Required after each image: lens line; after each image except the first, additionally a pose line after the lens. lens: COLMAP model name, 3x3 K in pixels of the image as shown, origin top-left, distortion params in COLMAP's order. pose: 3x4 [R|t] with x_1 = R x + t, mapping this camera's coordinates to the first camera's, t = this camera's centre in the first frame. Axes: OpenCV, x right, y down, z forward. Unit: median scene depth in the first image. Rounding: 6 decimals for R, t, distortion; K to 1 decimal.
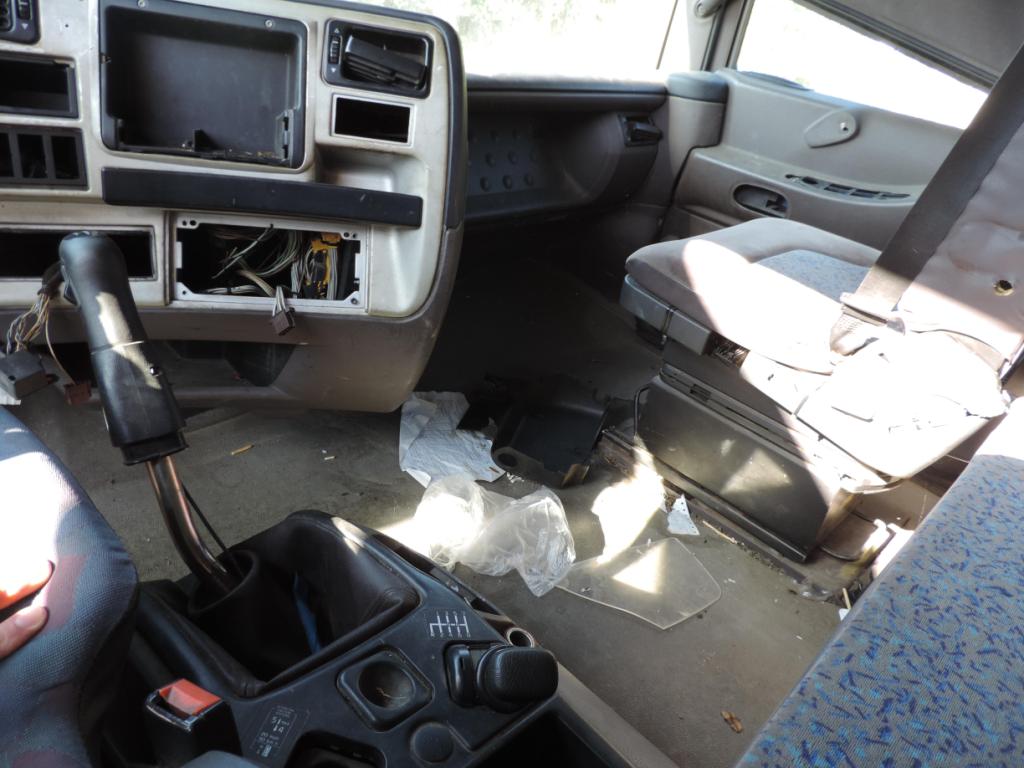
lens RADIAL K [[724.4, 0, 512.2], [0, 724.4, 382.2], [0, 0, 1]] dist [-0.024821, 0.004463]
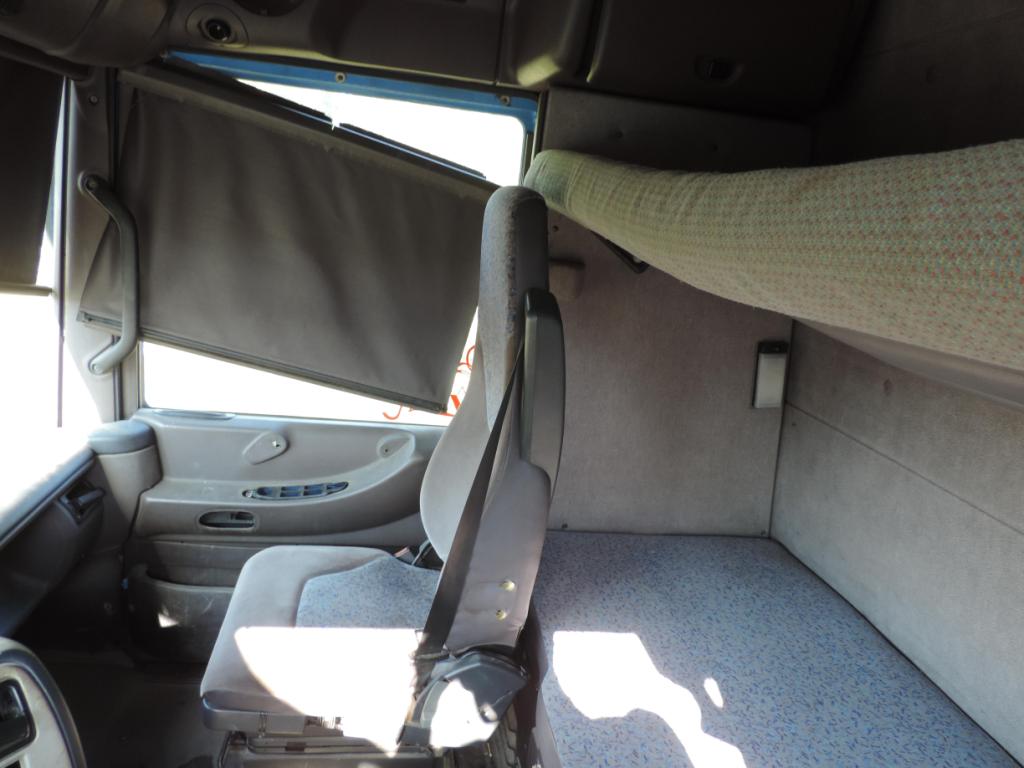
lens RADIAL K [[724.4, 0, 511.3], [0, 724.4, 386.7], [0, 0, 1]] dist [-0.024821, 0.004463]
pose [[0.602156, -0.287099, 0.744971, -0.195210], [0.388712, 0.920467, 0.040538, -0.392630], [-0.697360, 0.265169, 0.665864, -0.110875]]
